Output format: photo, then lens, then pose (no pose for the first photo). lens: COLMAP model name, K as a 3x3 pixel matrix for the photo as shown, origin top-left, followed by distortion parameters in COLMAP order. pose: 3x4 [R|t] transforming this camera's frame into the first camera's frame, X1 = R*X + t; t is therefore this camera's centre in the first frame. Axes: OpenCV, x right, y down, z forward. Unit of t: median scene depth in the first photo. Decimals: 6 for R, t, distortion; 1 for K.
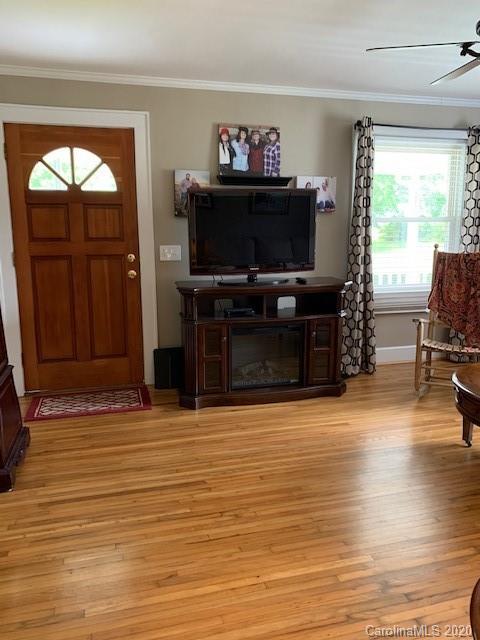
lens RADIAL K [[491.2, 0, 243.3], [0, 491.2, 317.8], [0, 0, 1]] dist [0.038196, -0.034288]
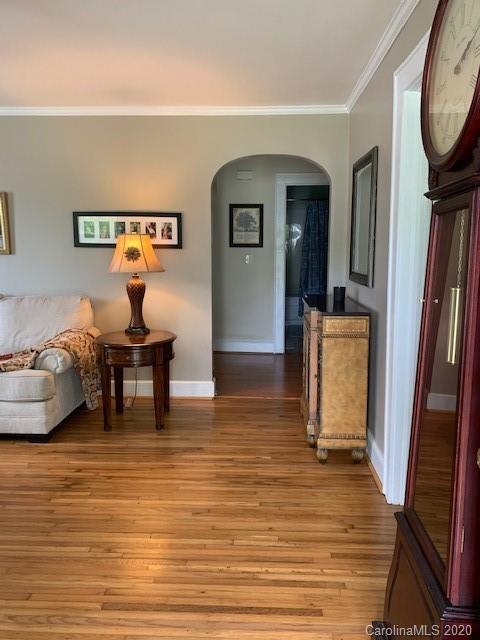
lens RADIAL K [[491.2, 0, 243.0], [0, 491.2, 315.4], [0, 0, 1]] dist [0.038196, -0.034288]
pose [[-0.947305, -0.034649, 0.318452, -0.553705], [0.068841, 0.948884, 0.308026, -0.309792], [-0.312847, 0.313718, -0.896498, 1.658196]]
